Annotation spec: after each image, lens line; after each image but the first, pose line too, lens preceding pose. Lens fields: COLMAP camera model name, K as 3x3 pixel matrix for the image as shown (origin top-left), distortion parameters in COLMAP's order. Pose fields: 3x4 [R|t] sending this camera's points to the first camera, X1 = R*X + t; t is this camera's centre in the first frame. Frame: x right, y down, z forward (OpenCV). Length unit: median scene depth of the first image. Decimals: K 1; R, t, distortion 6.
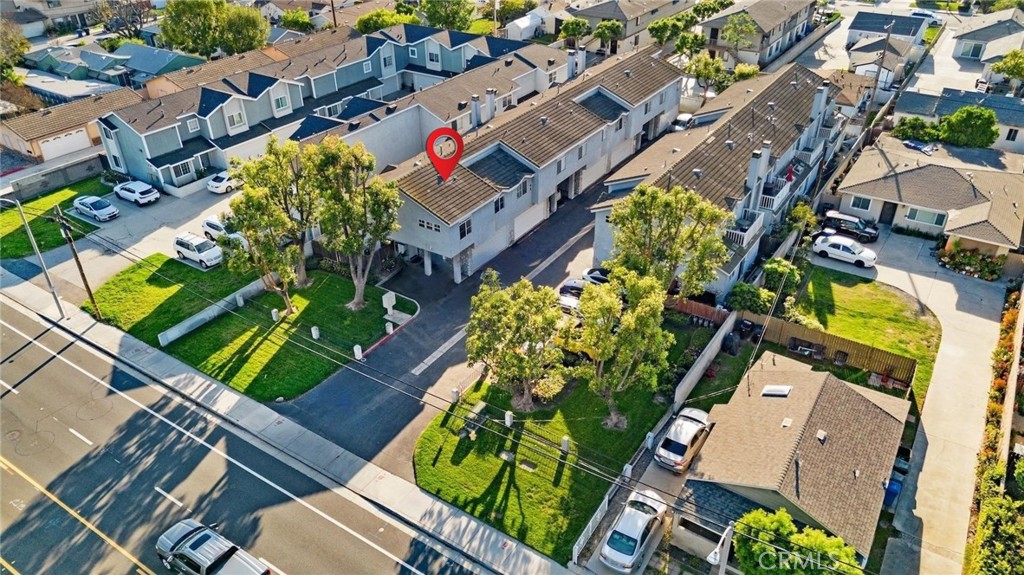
lens RADIAL K [[719.6, 0, 519.9], [0, 719.6, 291.0], [0, 0, 1]] dist [0.061658, -0.044970]
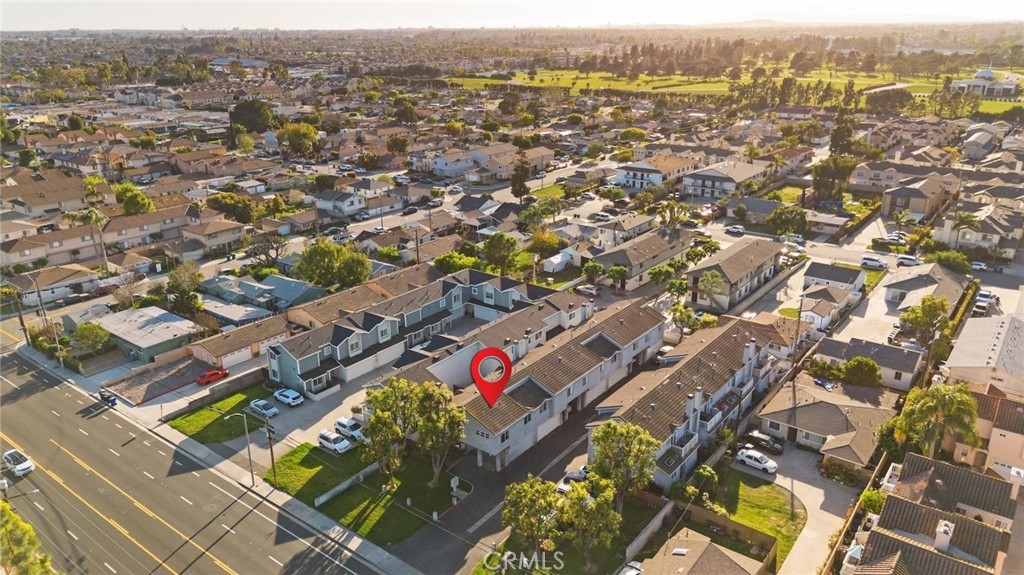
lens RADIAL K [[719.6, 0, 520.1], [0, 719.6, 287.1], [0, 0, 1]] dist [0.061658, -0.044970]
pose [[0.997657, 0.027078, -0.062823, 0.042767], [-0.040472, 0.973999, -0.222908, -0.048144], [0.055154, 0.224929, 0.972813, -0.542779]]
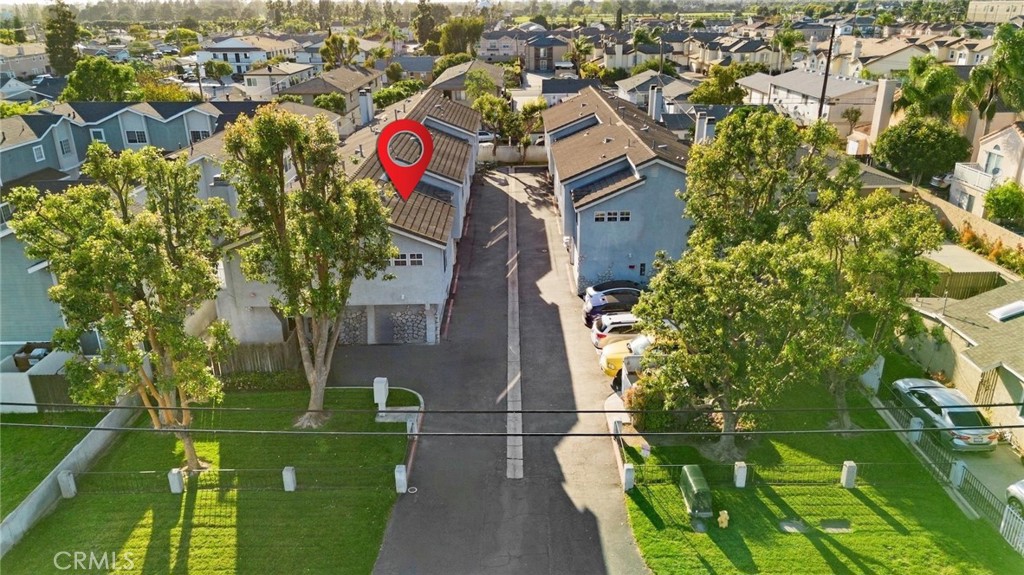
lens RADIAL K [[719.6, 0, 514.9], [0, 719.6, 289.8], [0, 0, 1]] dist [0.061658, -0.044970]
pose [[0.835681, -0.200790, 0.511196, -0.318342], [0.298048, 0.947594, -0.115037, 0.030736], [-0.461308, 0.248495, 0.851731, 0.370026]]
